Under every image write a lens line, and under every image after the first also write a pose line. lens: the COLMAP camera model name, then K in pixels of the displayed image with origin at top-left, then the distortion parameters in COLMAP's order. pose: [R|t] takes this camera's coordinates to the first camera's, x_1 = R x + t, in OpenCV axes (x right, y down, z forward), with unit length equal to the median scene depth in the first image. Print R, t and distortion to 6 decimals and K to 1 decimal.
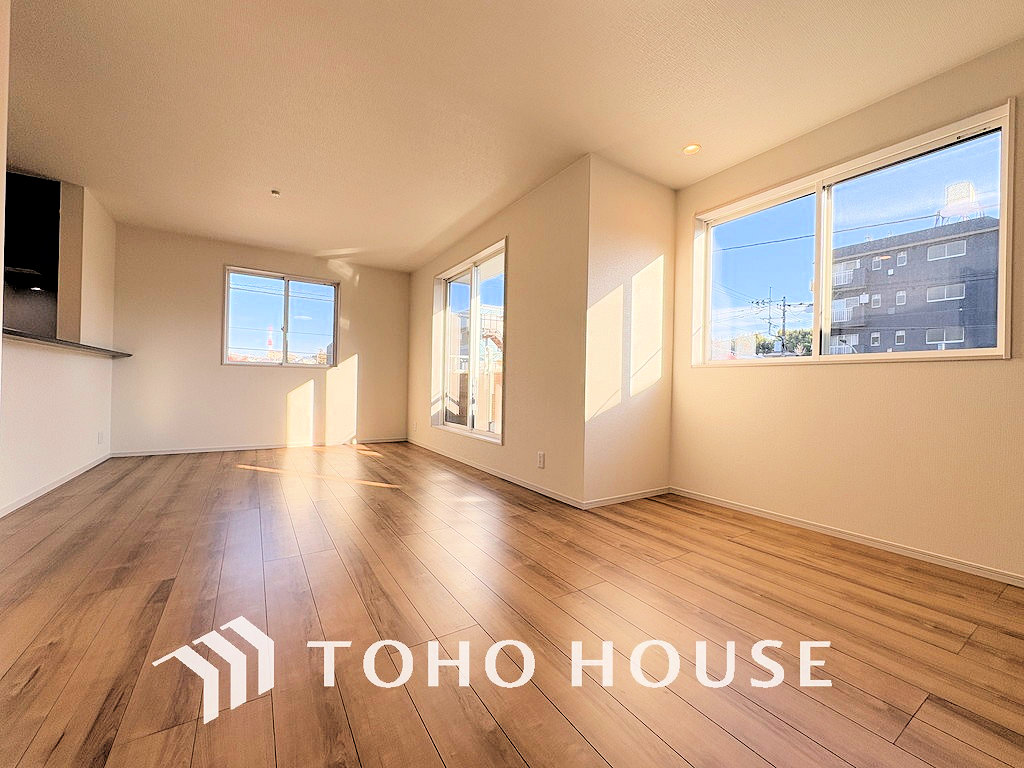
lens RADIAL K [[406.3, 0, 512.2], [0, 406.3, 384.5], [0, 0, 1]] dist [-0.006726, 0.000159]
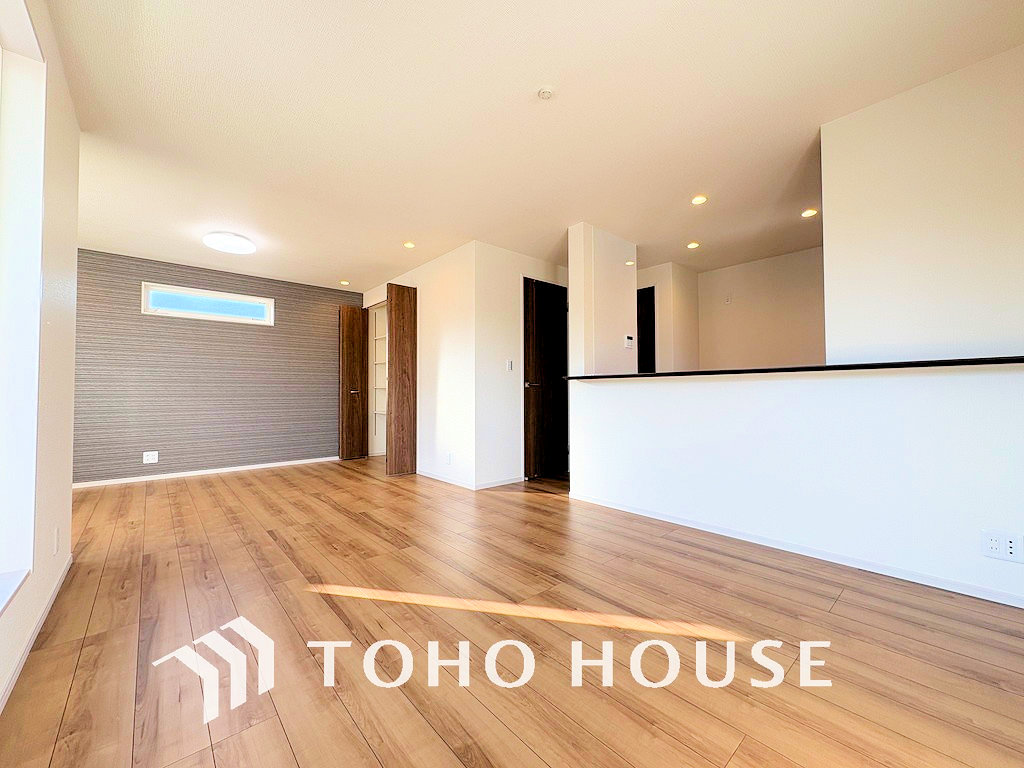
lens RADIAL K [[406.3, 0, 516.5], [0, 406.3, 388.0], [0, 0, 1]] dist [-0.006726, 0.000159]
pose [[-0.987239, -0.025815, -0.157139, -0.582901], [-0.022670, 0.999506, -0.021774, -0.047270], [0.157623, -0.017933, -0.987336, 1.981733]]
